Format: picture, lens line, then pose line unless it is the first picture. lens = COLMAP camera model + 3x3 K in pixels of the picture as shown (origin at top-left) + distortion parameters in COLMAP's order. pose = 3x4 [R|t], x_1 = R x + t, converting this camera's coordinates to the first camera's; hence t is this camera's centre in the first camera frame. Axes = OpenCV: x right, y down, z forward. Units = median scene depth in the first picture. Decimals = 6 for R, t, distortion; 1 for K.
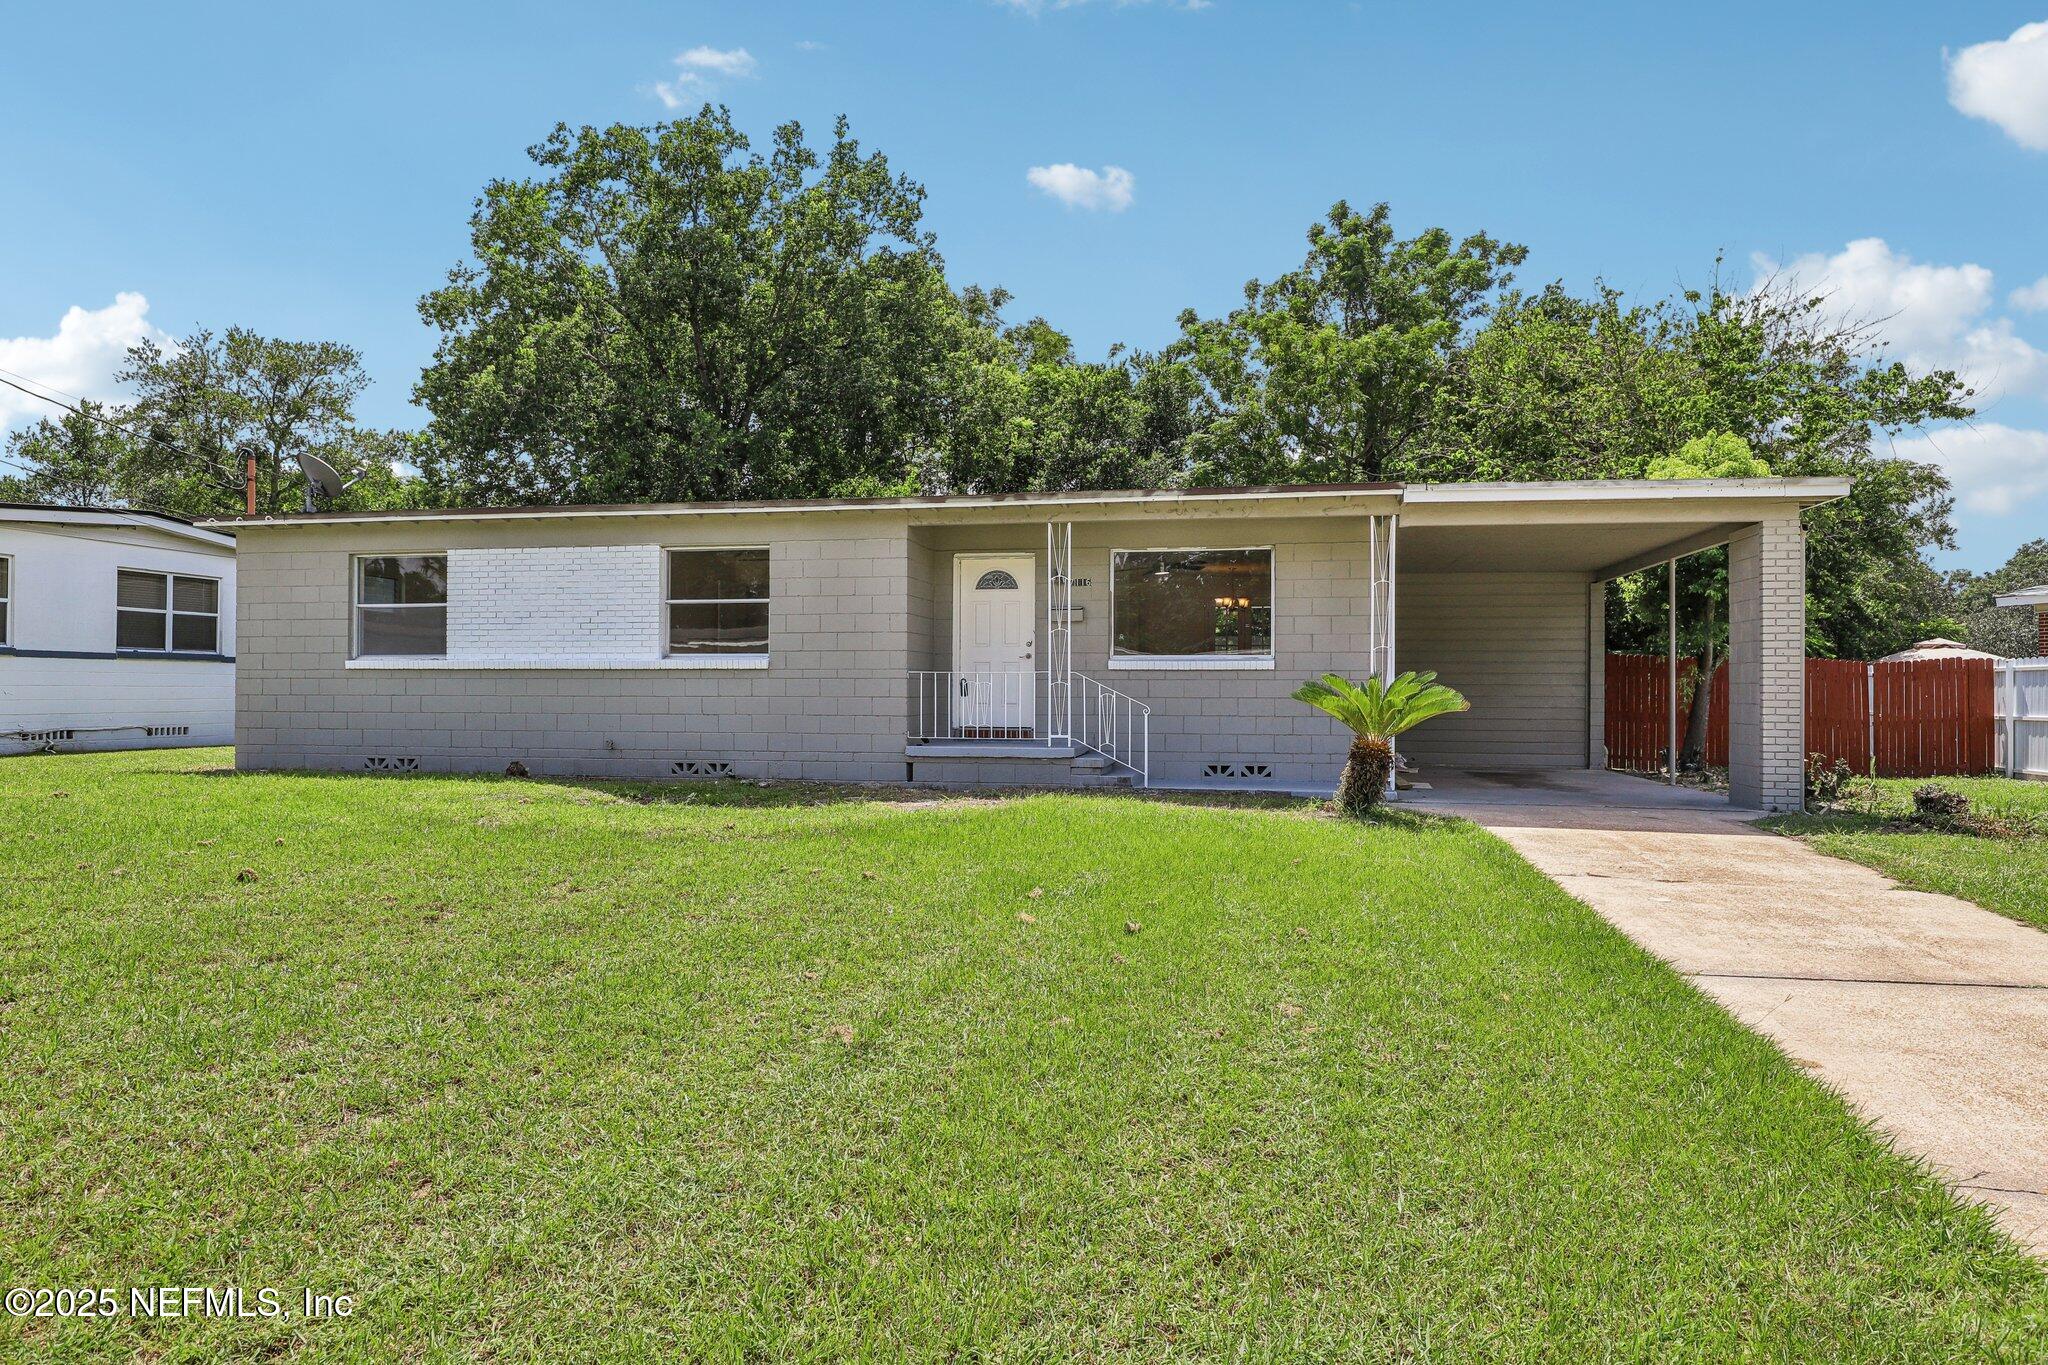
lens RADIAL K [[1178.7, 0, 1028.7], [0, 1178.7, 676.9], [0, 0, 1]] dist [0.003186, -0.000250]
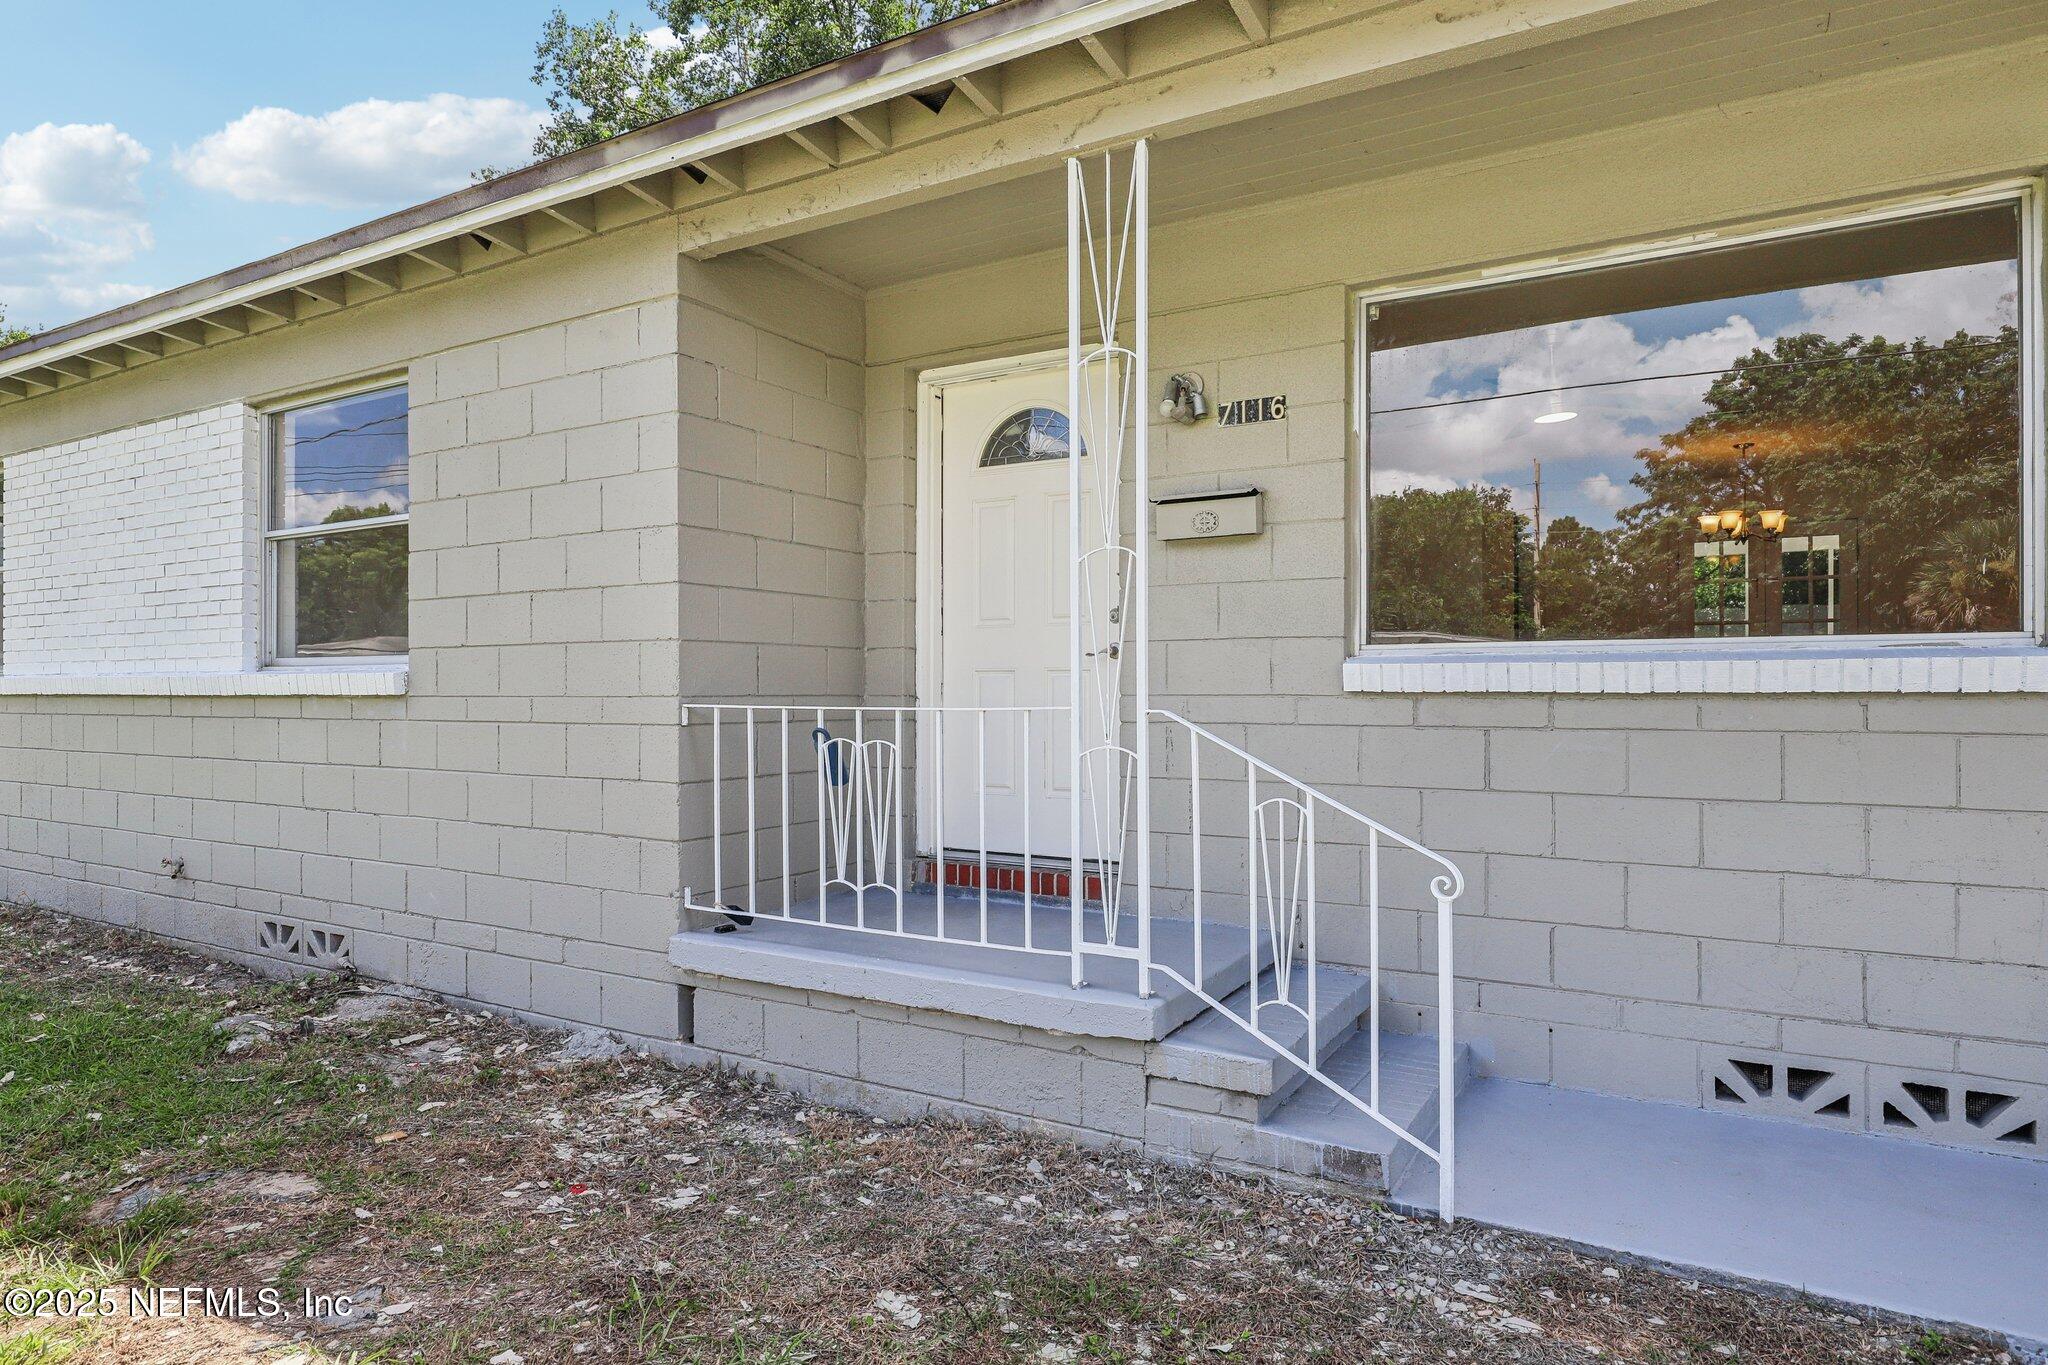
lens RADIAL K [[1178.7, 0, 1019.5], [0, 1178.7, 691.8], [0, 0, 1]] dist [0.003186, -0.000250]
pose [[0.944310, -0.003436, -0.329039, 0.090237], [0.007705, 0.999902, 0.011670, -0.010792], [0.328967, -0.013556, 0.944244, 0.706499]]
